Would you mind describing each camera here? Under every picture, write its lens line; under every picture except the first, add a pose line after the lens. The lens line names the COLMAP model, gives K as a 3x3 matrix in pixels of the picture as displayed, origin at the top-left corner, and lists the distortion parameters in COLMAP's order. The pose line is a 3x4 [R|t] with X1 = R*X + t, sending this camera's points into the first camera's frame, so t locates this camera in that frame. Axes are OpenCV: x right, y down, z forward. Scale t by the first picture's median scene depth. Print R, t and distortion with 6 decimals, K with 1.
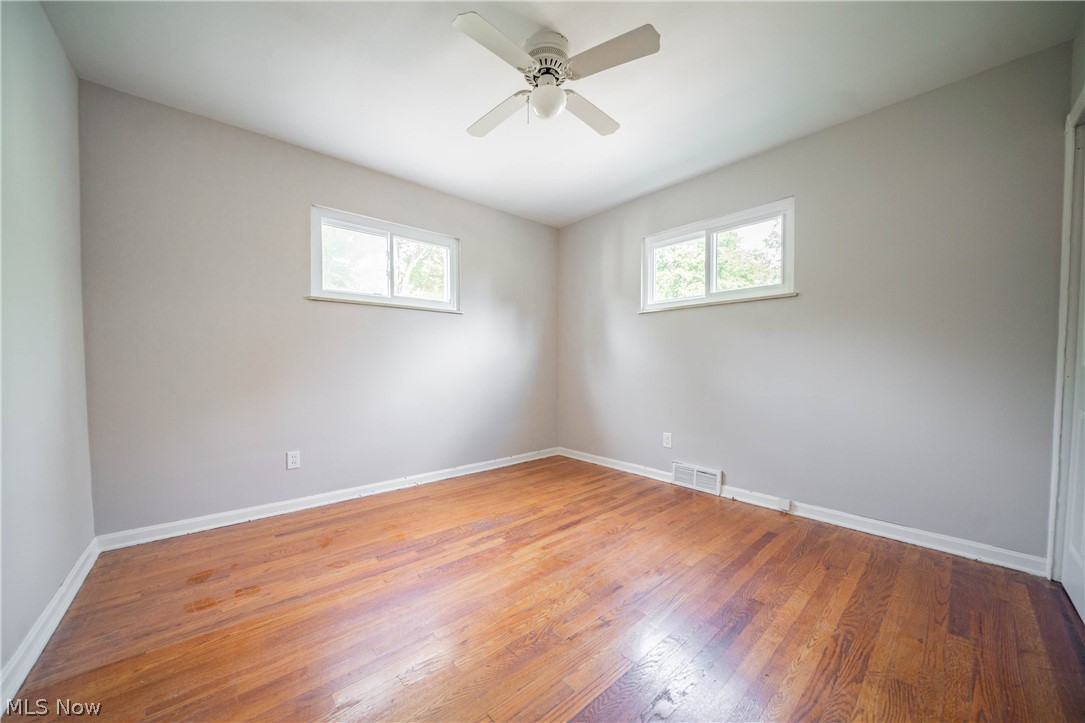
lens RADIAL K [[389.2, 0, 540.9], [0, 389.2, 379.2], [0, 0, 1]] dist [-0.002388, -0.000087]
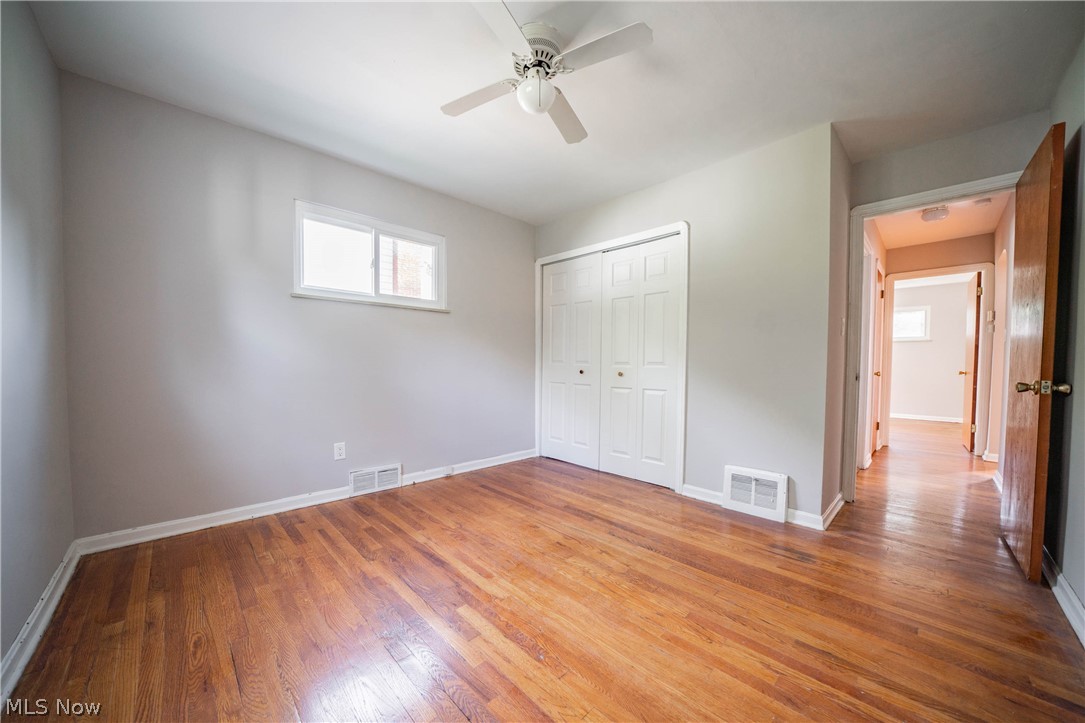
lens RADIAL K [[377.7, 0, 543.7], [0, 377.7, 378.4], [0, 0, 1]] dist [-0.010942, 0.000046]
pose [[-0.037122, -0.038640, 0.998563, -0.600783], [0.034704, 0.998600, 0.039931, -0.026256], [-0.998708, 0.036137, -0.035729, 0.656767]]
